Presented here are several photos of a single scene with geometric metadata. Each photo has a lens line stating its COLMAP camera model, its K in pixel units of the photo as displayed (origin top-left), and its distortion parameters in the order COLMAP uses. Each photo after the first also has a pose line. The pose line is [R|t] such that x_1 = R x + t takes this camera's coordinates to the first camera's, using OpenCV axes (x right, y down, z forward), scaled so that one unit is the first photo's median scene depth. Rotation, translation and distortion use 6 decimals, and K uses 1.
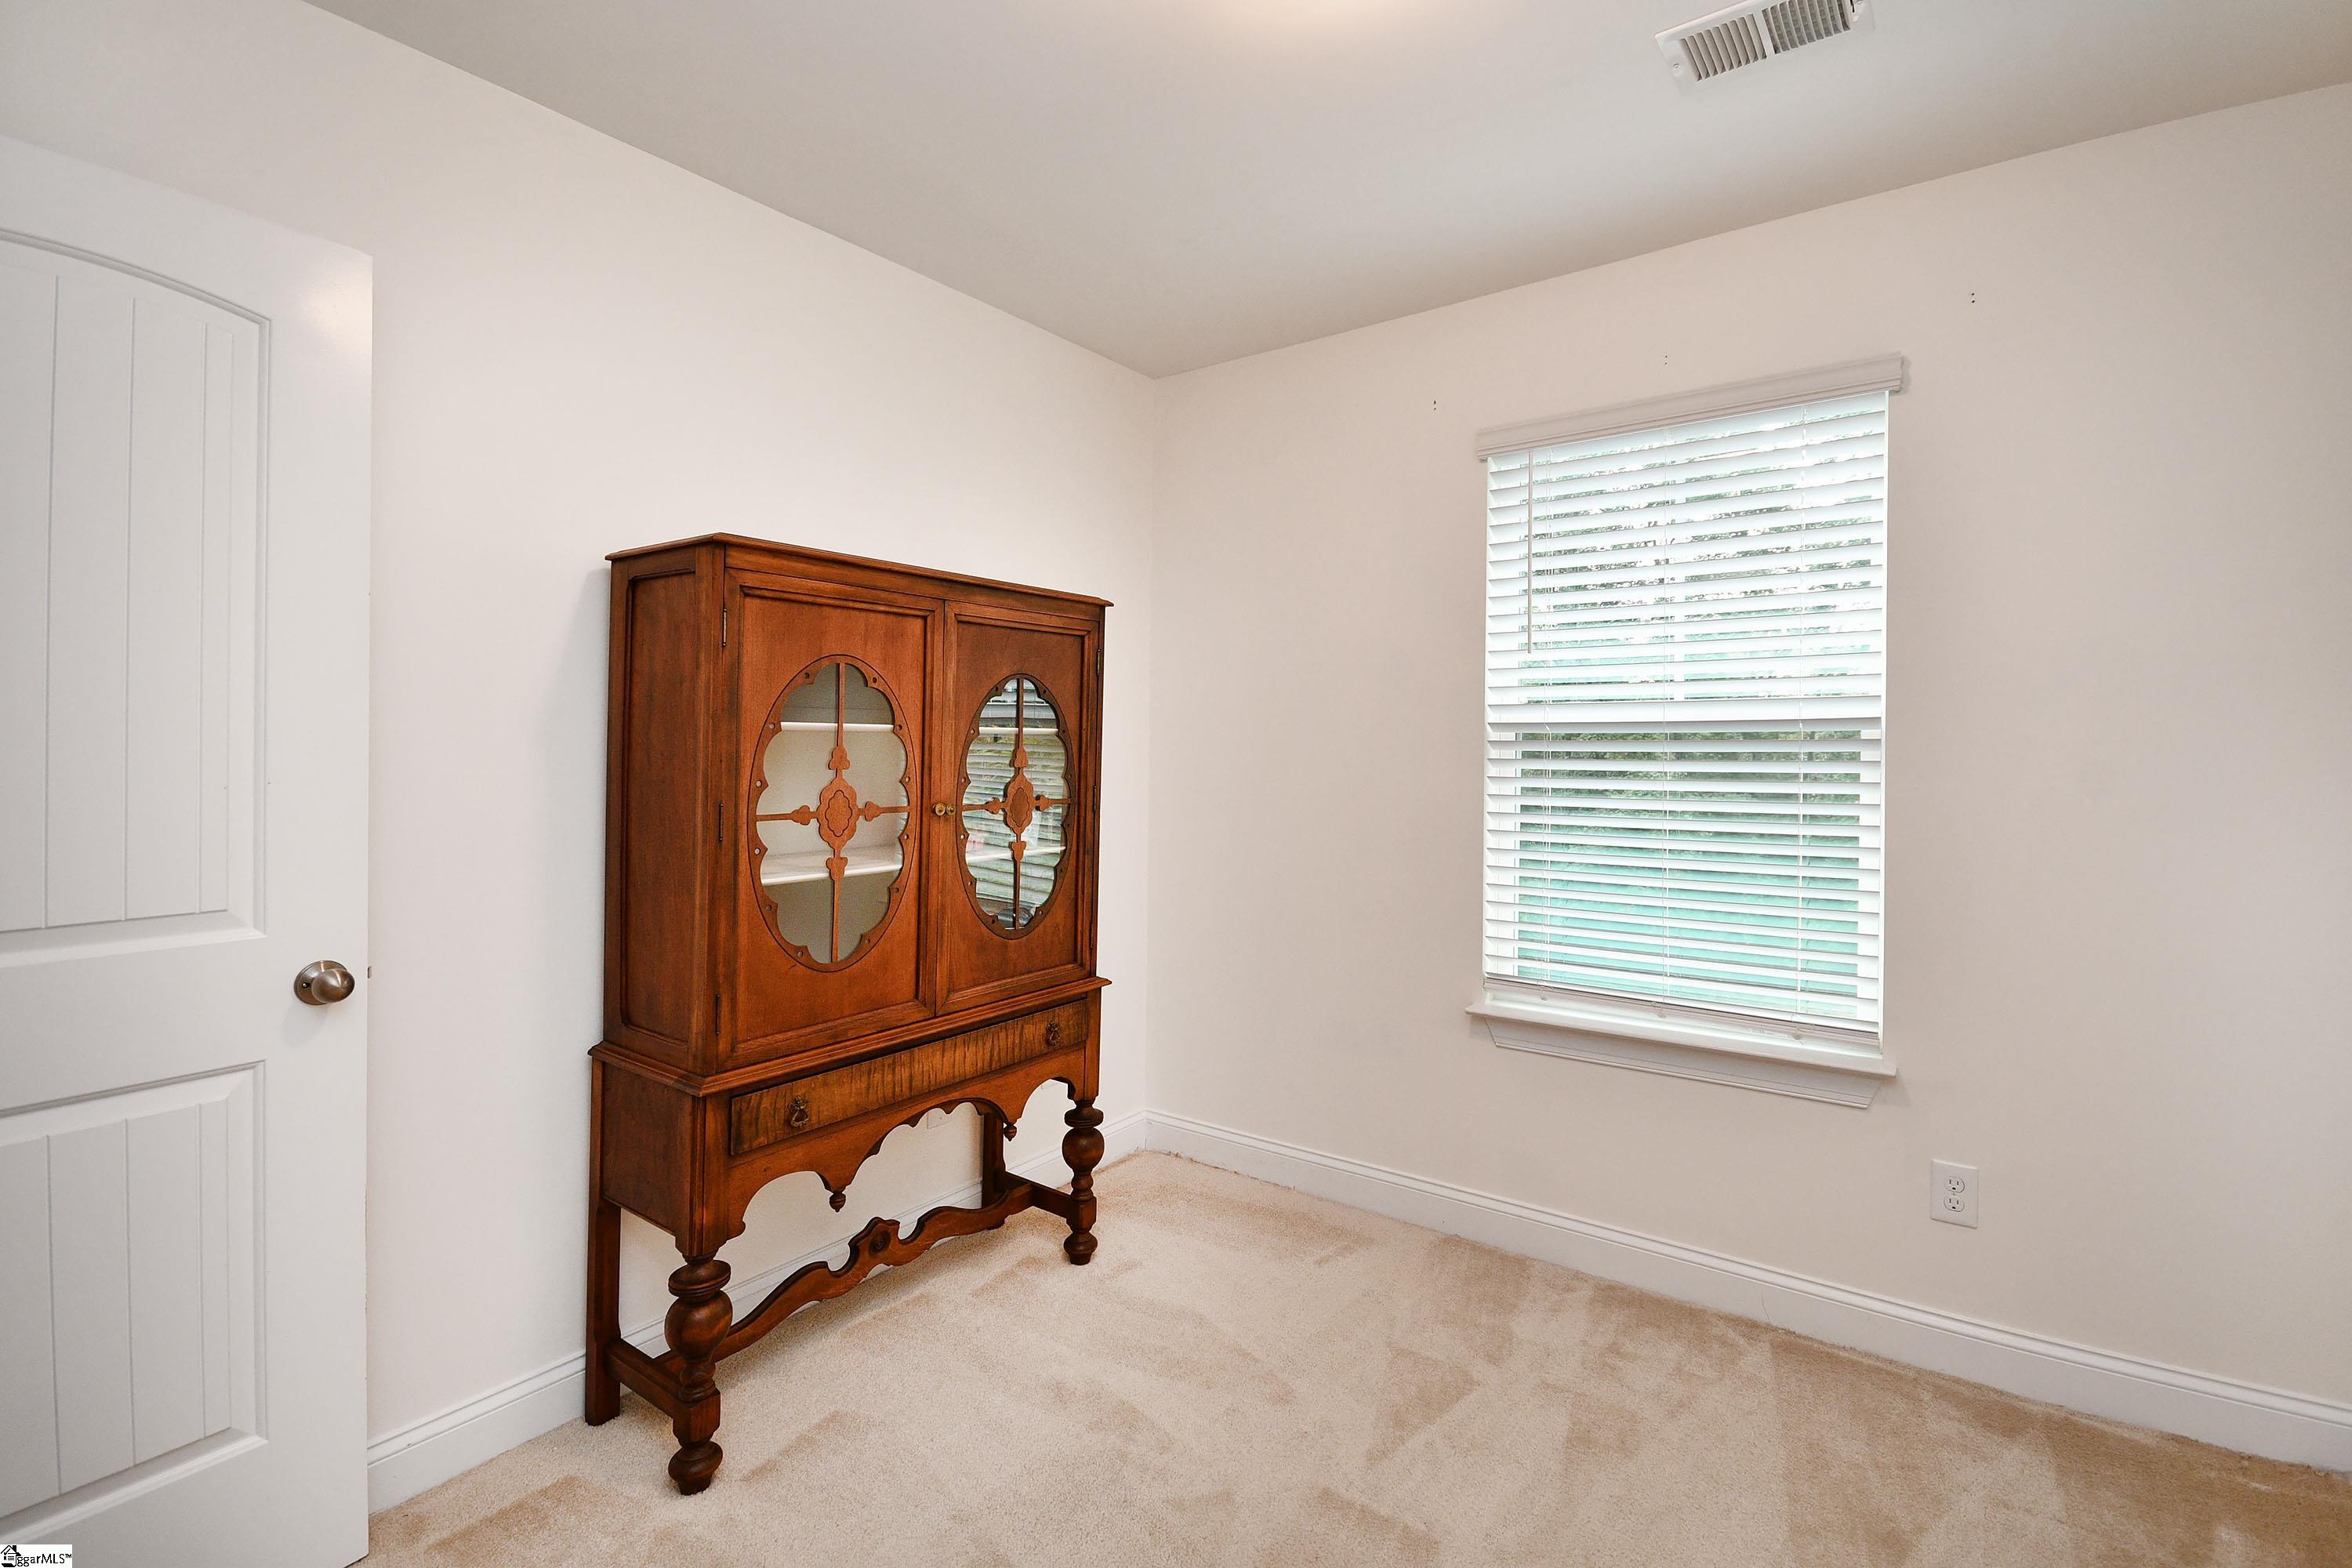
lens RADIAL K [[1092.2, 0, 1182.2], [0, 1092.2, 717.9], [0, 0, 1]] dist [-0.002762, -0.001267]
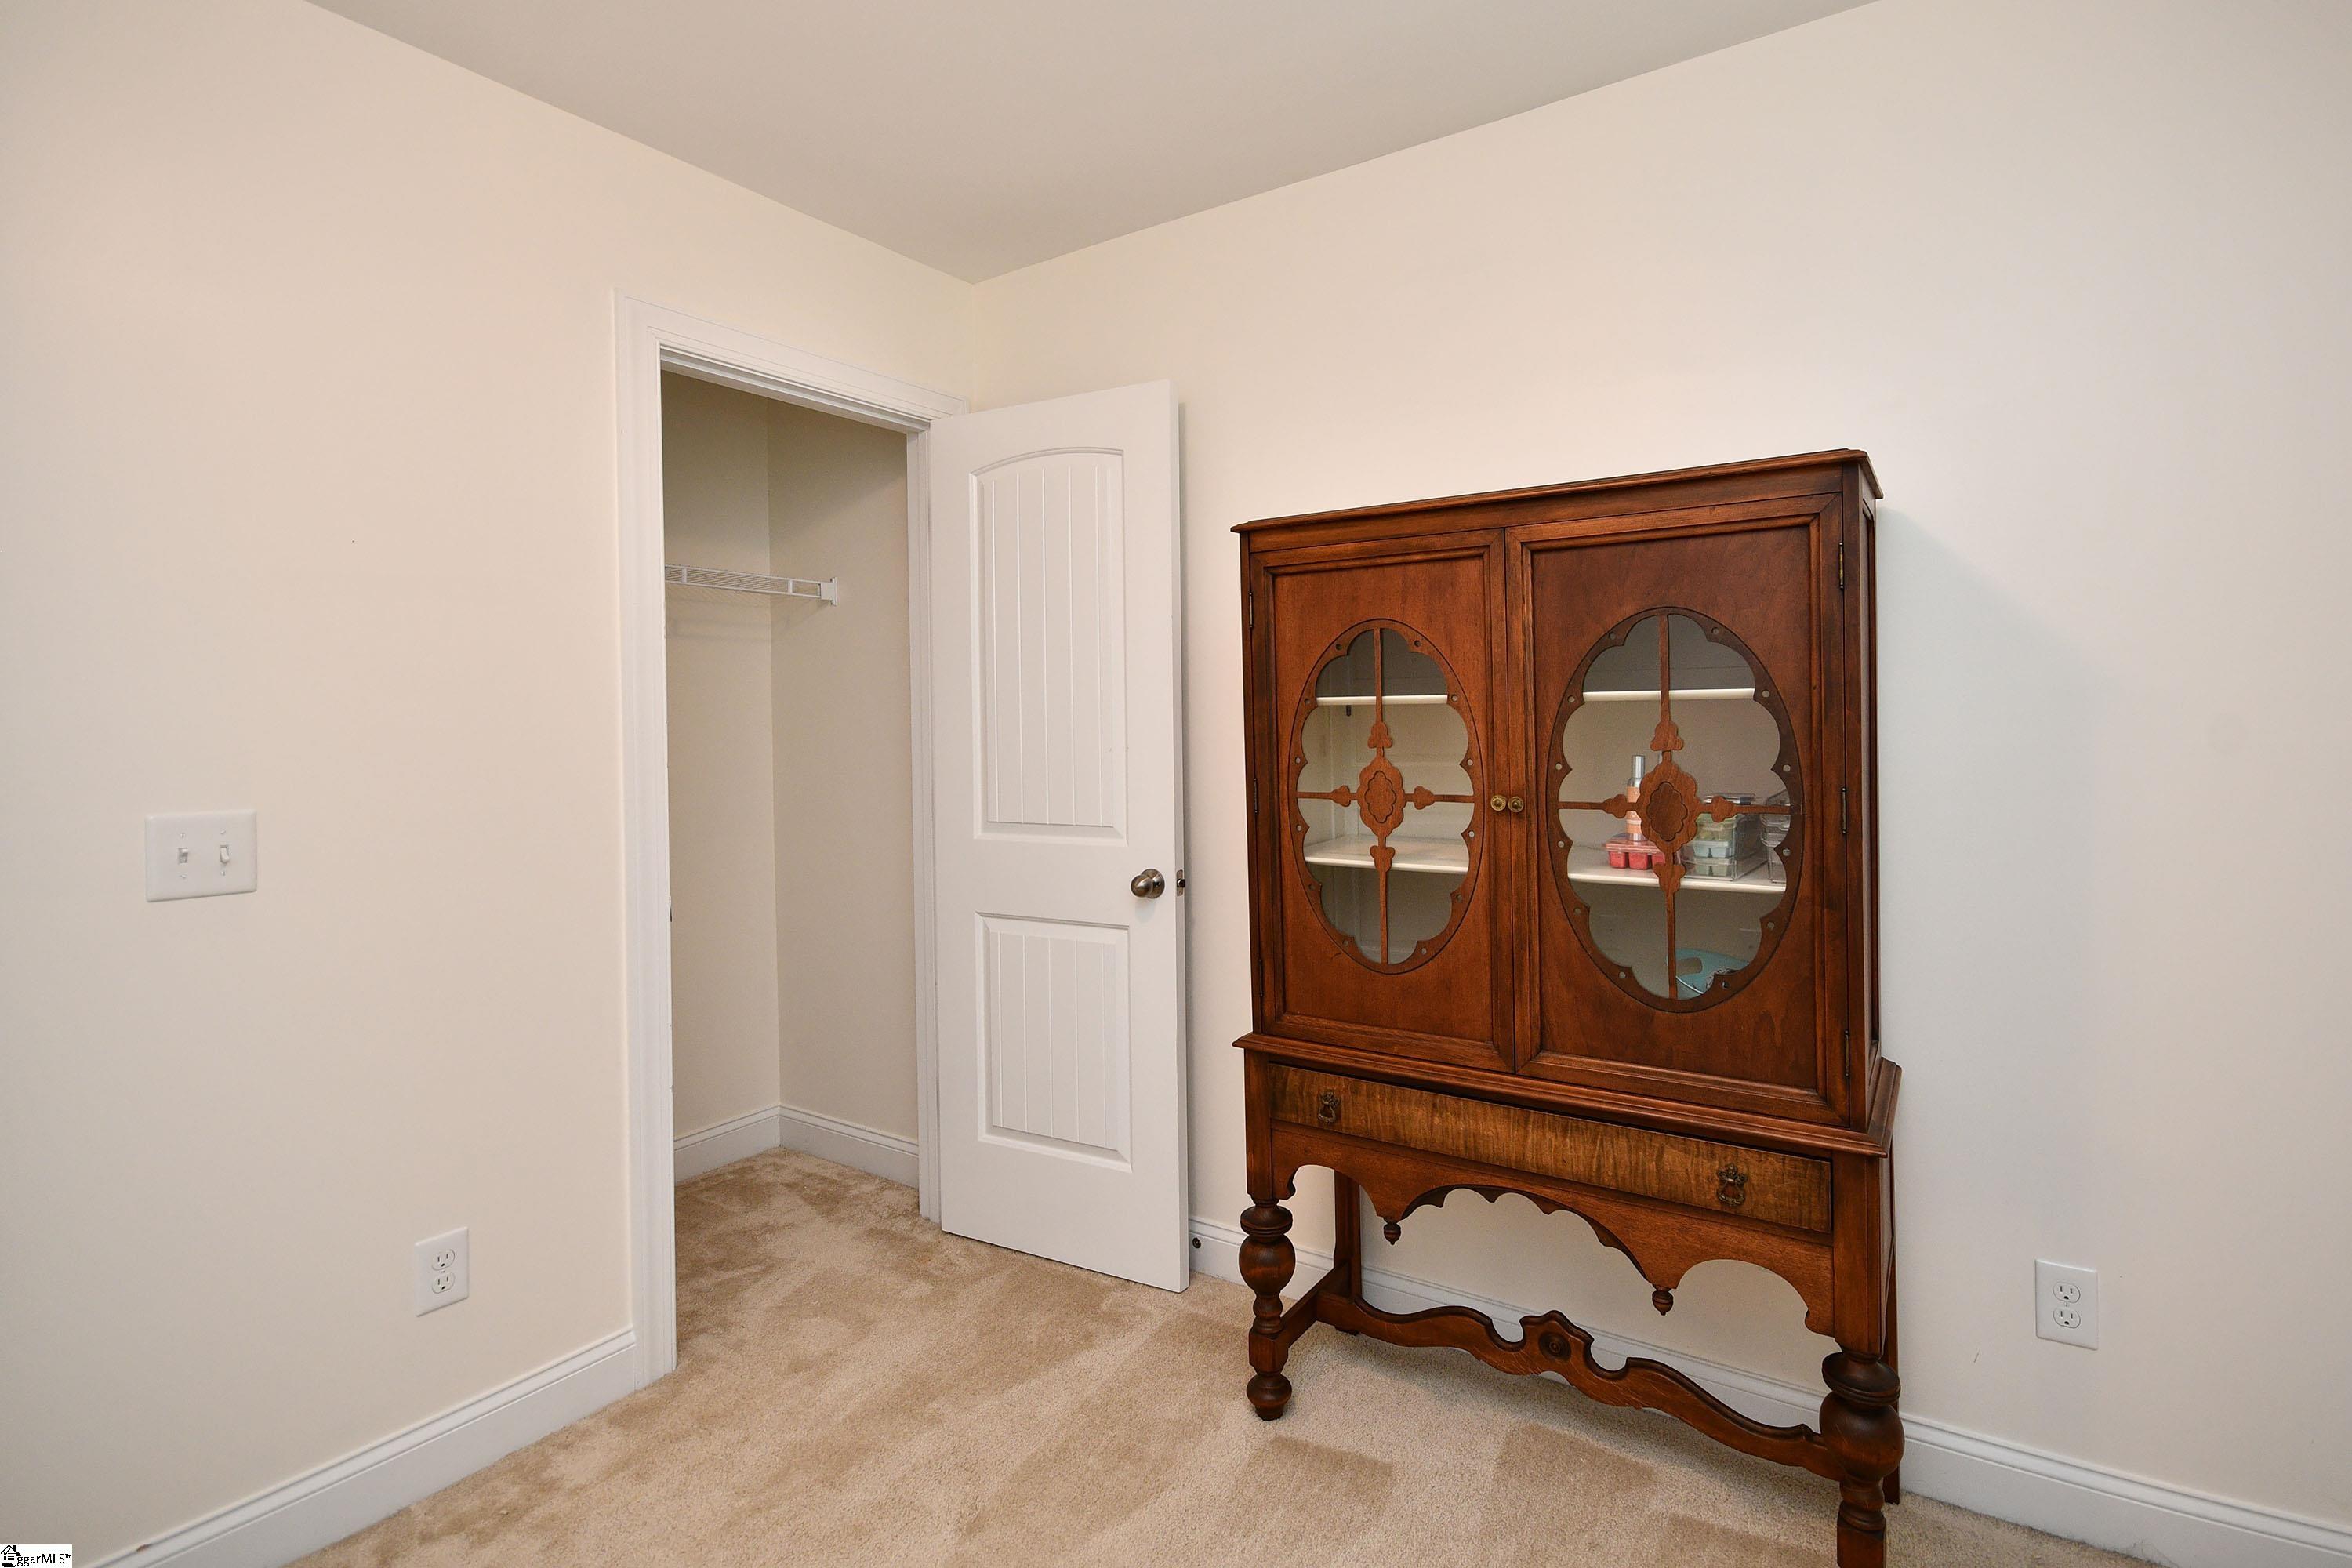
lens RADIAL K [[1092.2, 0, 1182.2], [0, 1092.2, 717.9], [0, 0, 1]] dist [-0.002762, -0.001267]
pose [[0.053573, -0.012158, -0.998490, 0.545617], [0.035466, 0.999318, -0.010265, 0.025002], [0.997934, -0.034863, 0.053968, 0.760058]]
